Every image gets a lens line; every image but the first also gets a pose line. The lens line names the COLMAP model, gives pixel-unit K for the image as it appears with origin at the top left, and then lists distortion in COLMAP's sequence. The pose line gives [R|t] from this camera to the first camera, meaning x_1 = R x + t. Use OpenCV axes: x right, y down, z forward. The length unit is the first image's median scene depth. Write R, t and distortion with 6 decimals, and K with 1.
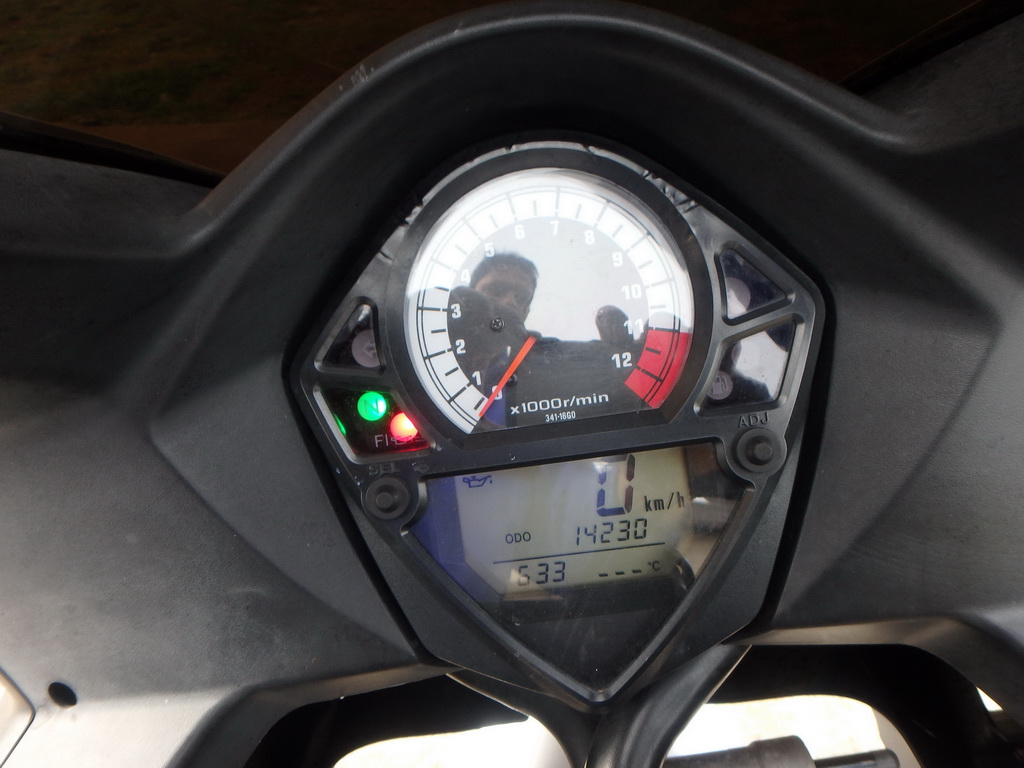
lens RADIAL K [[649.0, 0, 507.1], [0, 649.0, 383.8], [0, 0, 1]] dist [-0.031327, 0.007269]
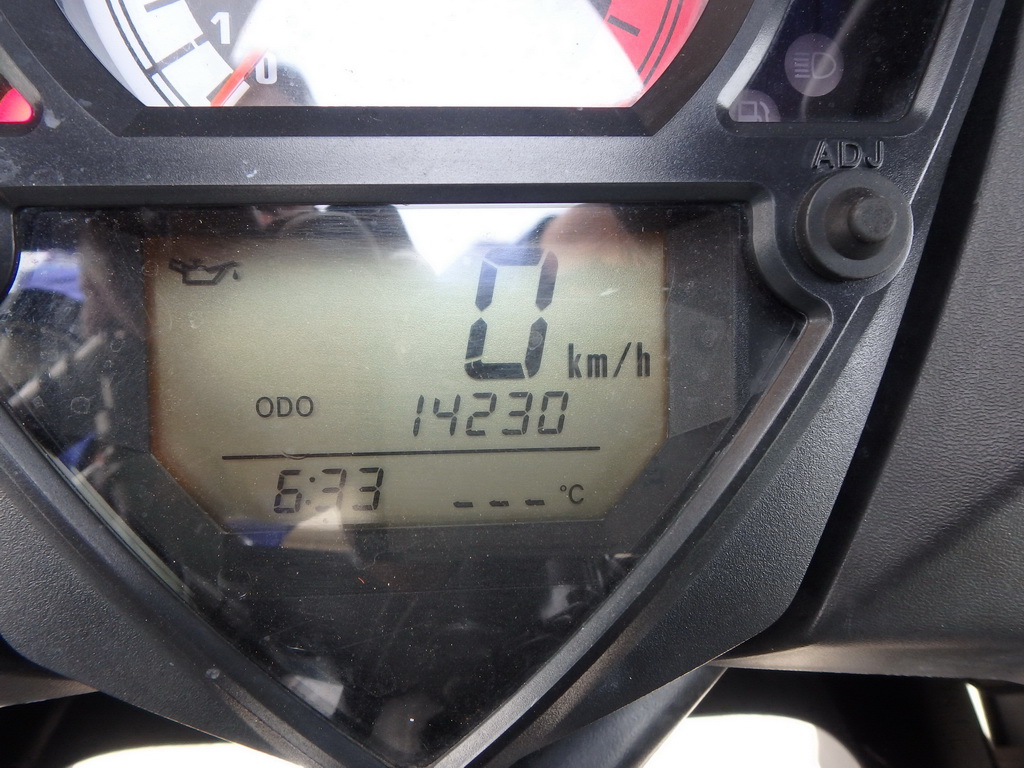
lens RADIAL K [[649.0, 0, 516.4], [0, 649.0, 383.3], [0, 0, 1]] dist [-0.031327, 0.007269]
pose [[0.984837, 0.106718, 0.136772, 0.113058], [-0.113967, 0.992405, 0.046296, 0.183148], [-0.130793, -0.061181, 0.989520, 0.537750]]
